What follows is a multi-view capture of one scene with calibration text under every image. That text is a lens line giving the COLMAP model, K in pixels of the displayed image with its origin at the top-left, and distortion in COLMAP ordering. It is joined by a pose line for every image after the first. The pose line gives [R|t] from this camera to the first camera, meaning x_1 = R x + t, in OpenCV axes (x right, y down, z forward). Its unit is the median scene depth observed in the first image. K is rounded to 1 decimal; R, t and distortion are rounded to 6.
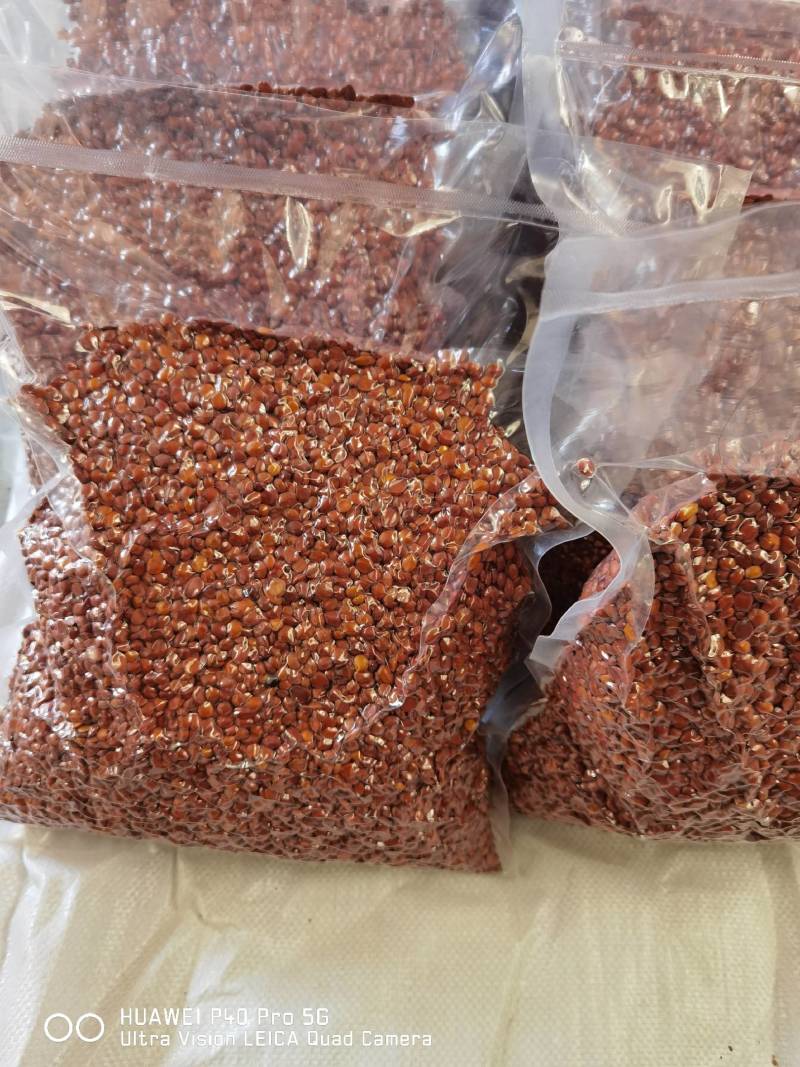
lens RADIAL K [[898.1, 0, 405.2], [0, 898.1, 537.4], [0, 0, 1]] dist [-0.037891, 0.066341]
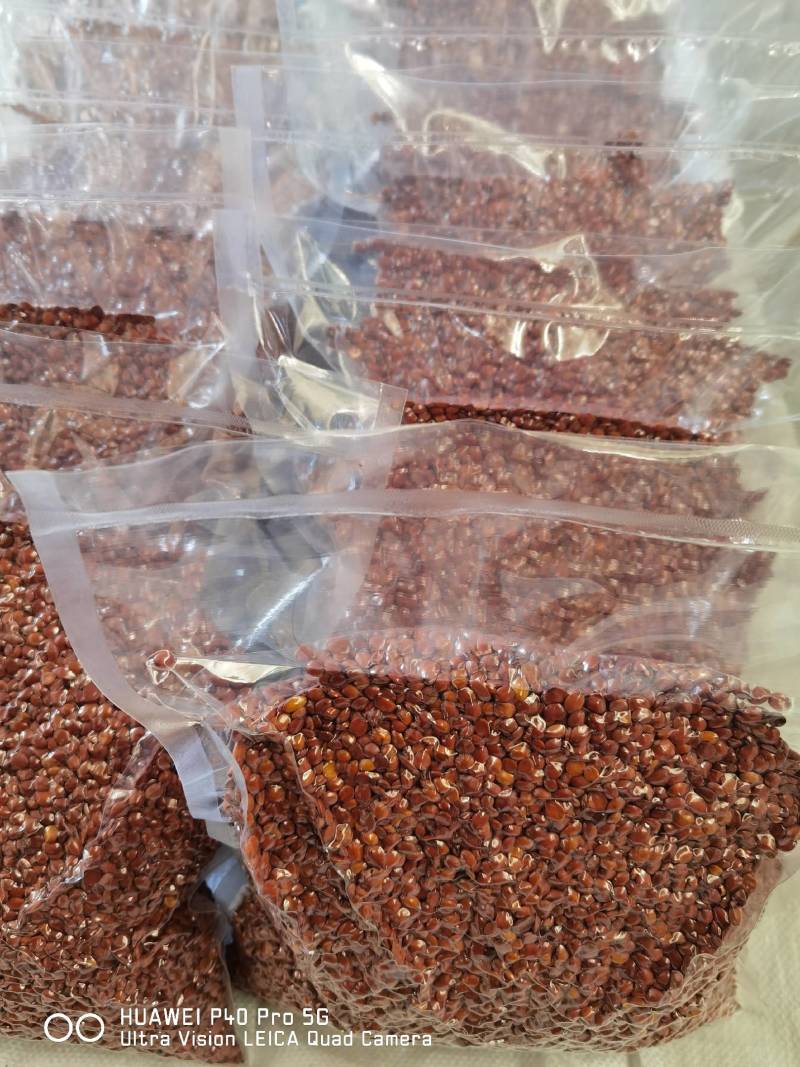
lens RADIAL K [[898.1, 0, 401.1], [0, 898.1, 532.2], [0, 0, 1]] dist [-0.037891, 0.066341]
pose [[0.997971, 0.032071, -0.055004, 0.404326], [-0.041056, 0.984431, -0.170908, -0.042885], [0.048667, 0.172820, 0.983750, -0.054375]]
